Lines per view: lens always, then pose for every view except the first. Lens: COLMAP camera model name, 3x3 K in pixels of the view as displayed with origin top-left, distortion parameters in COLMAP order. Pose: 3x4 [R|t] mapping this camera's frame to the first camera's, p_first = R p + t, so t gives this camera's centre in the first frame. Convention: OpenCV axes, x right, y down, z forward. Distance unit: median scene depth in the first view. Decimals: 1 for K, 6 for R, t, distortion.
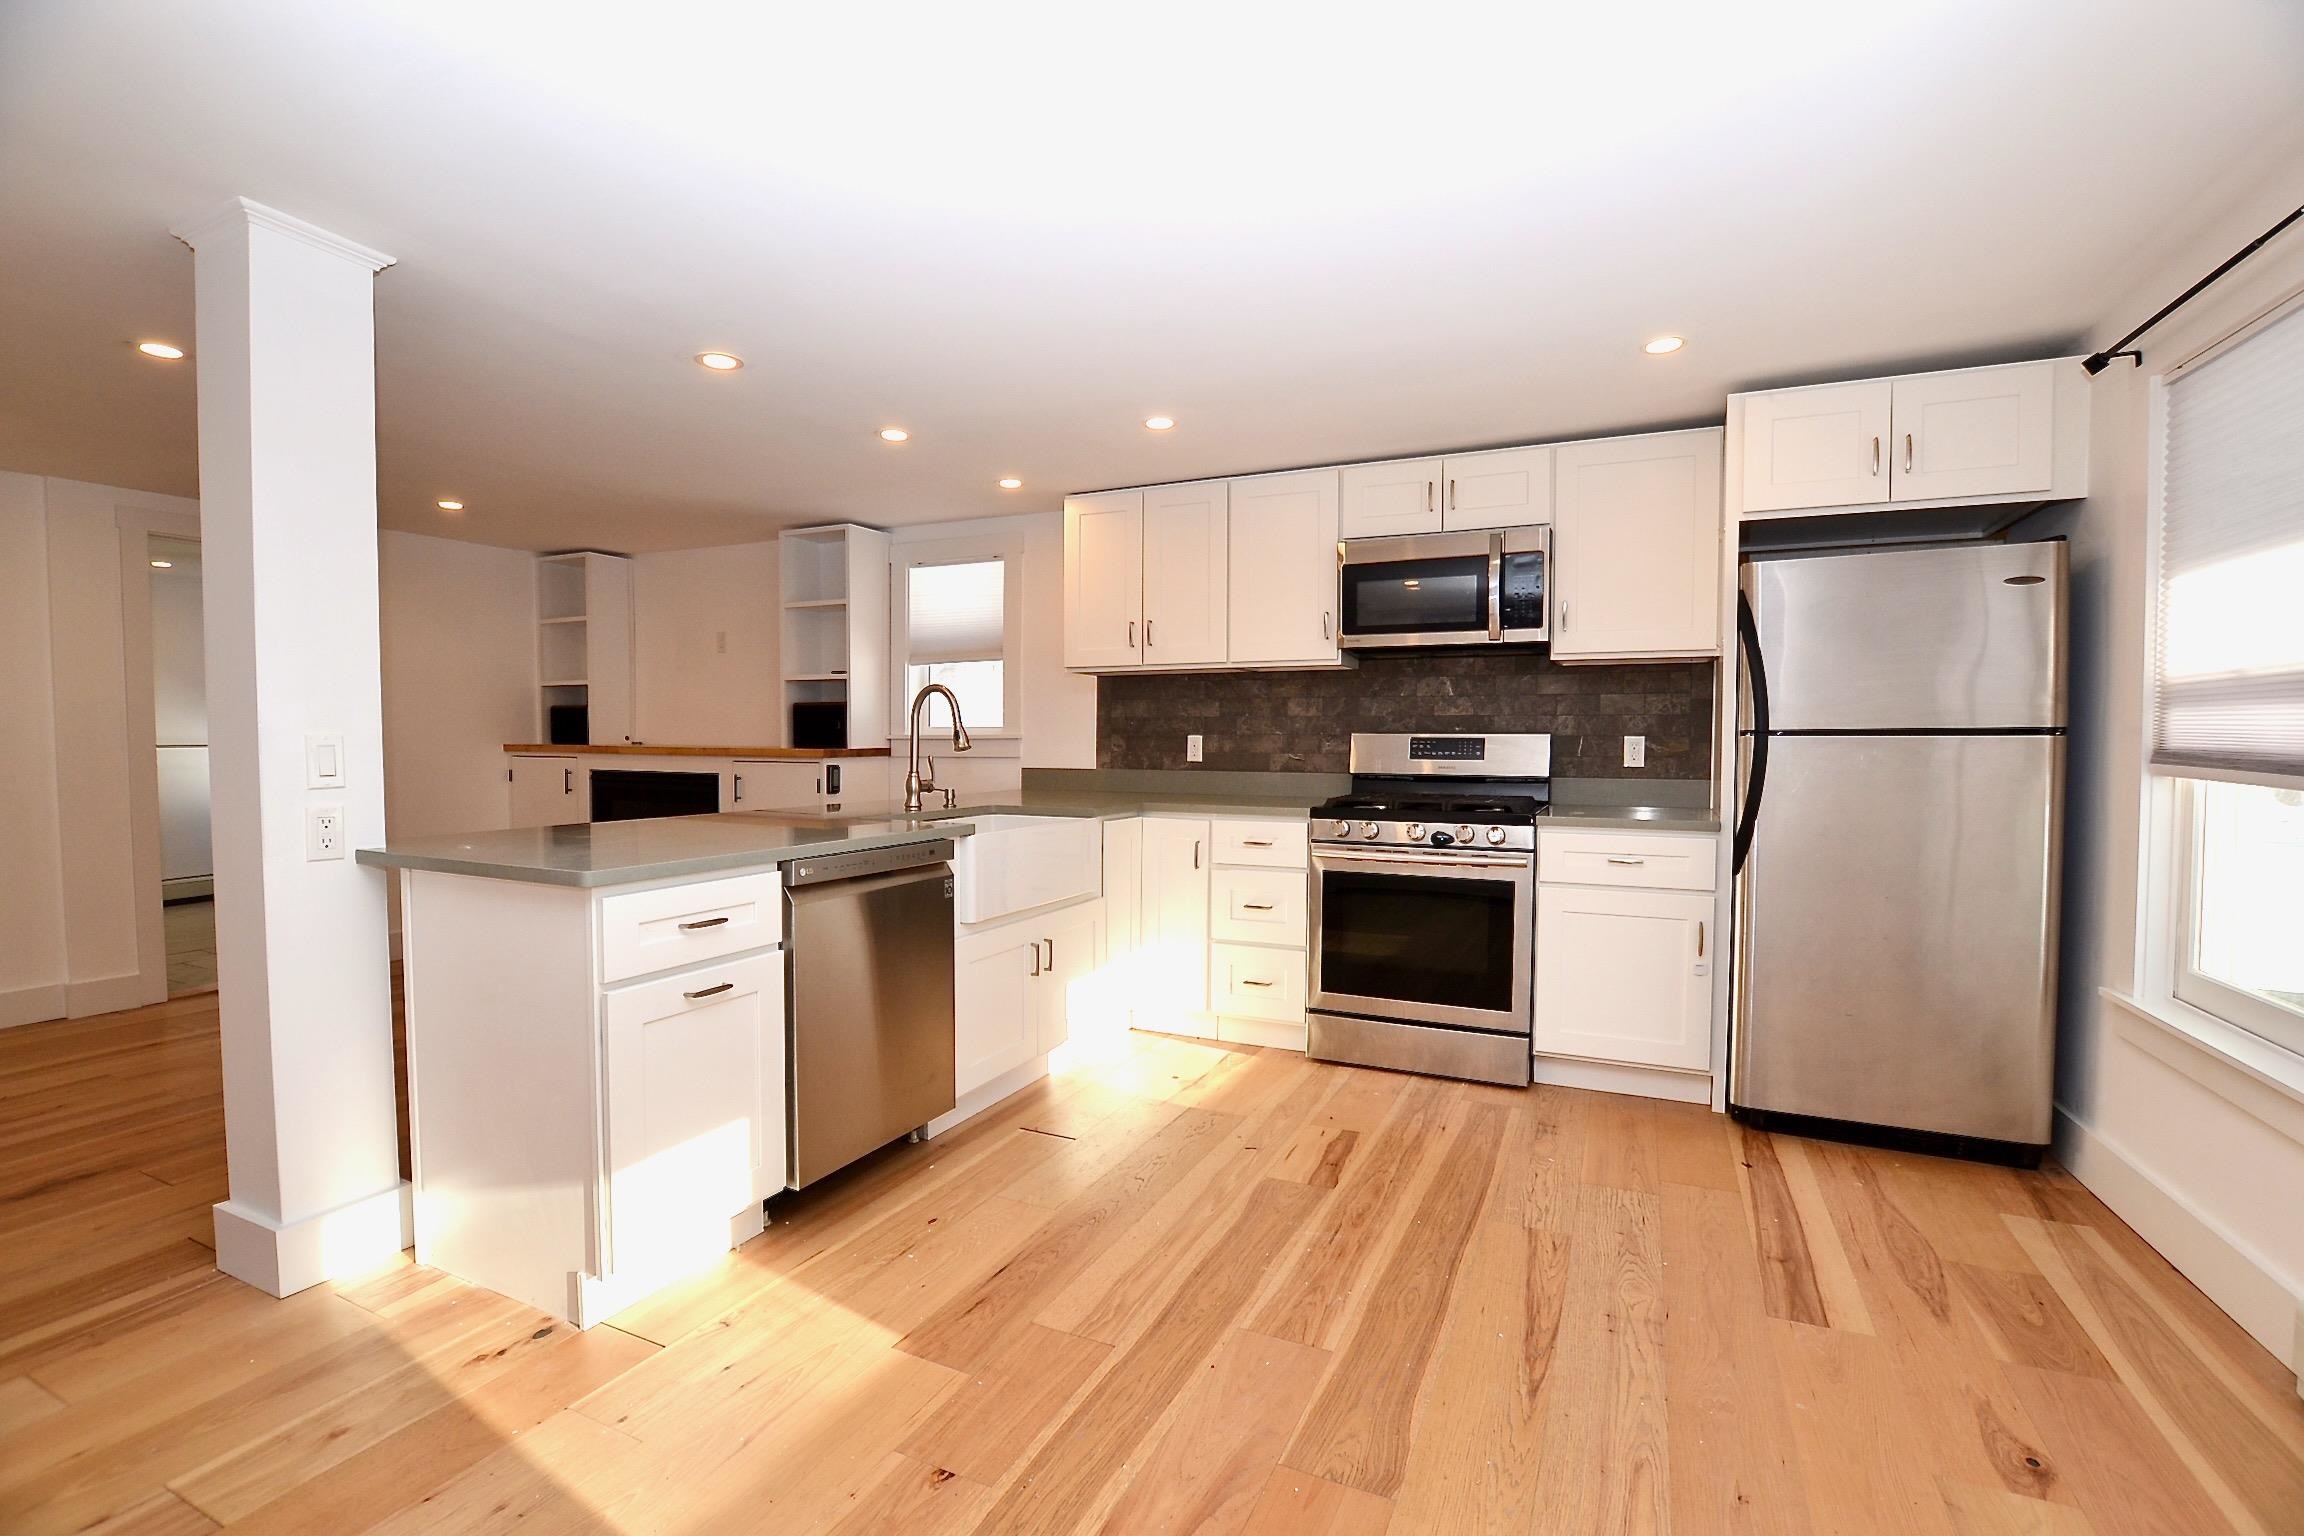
lens RADIAL K [[1031.4, 0, 1172.6], [0, 1031.4, 770.5], [0, 0, 1]] dist [-0.037400, 0.005881]
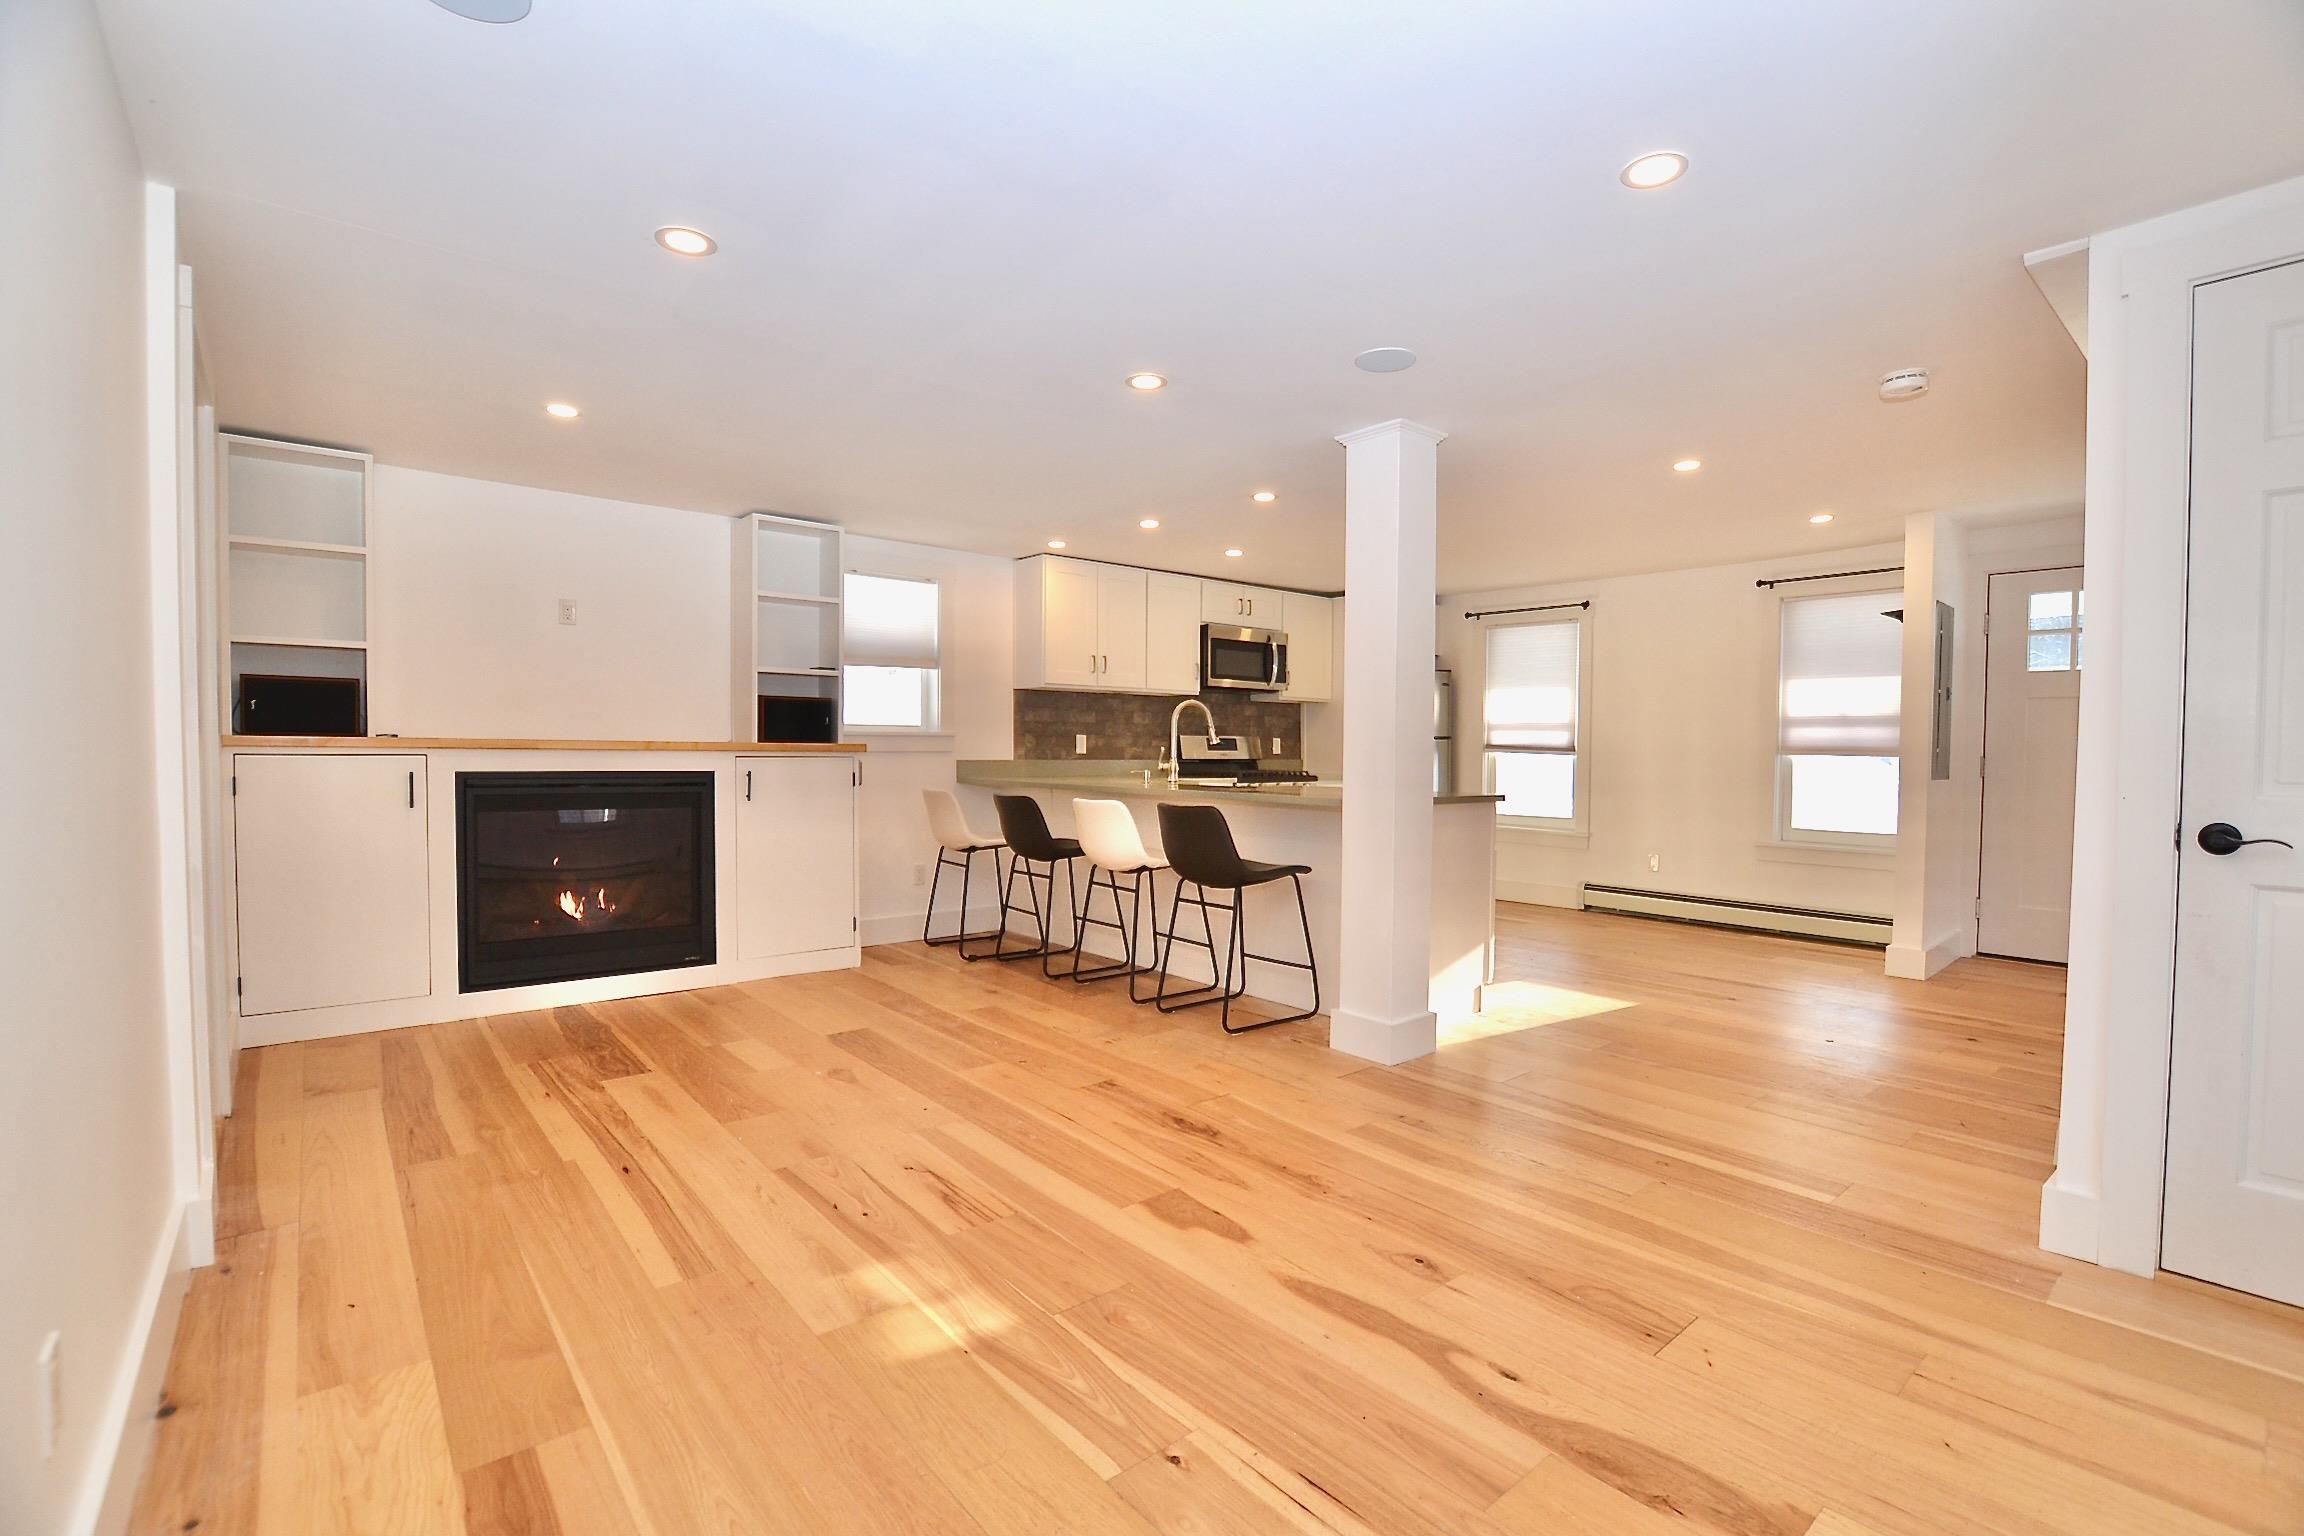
lens RADIAL K [[1031.4, 0, 1164.4], [0, 1031.4, 784.1], [0, 0, 1]] dist [-0.037400, 0.005881]
pose [[0.429987, -0.031062, 0.902301, -1.416940], [0.021157, 0.999480, 0.024326, 0.001637], [-0.902587, 0.008630, 0.430420, 0.326592]]
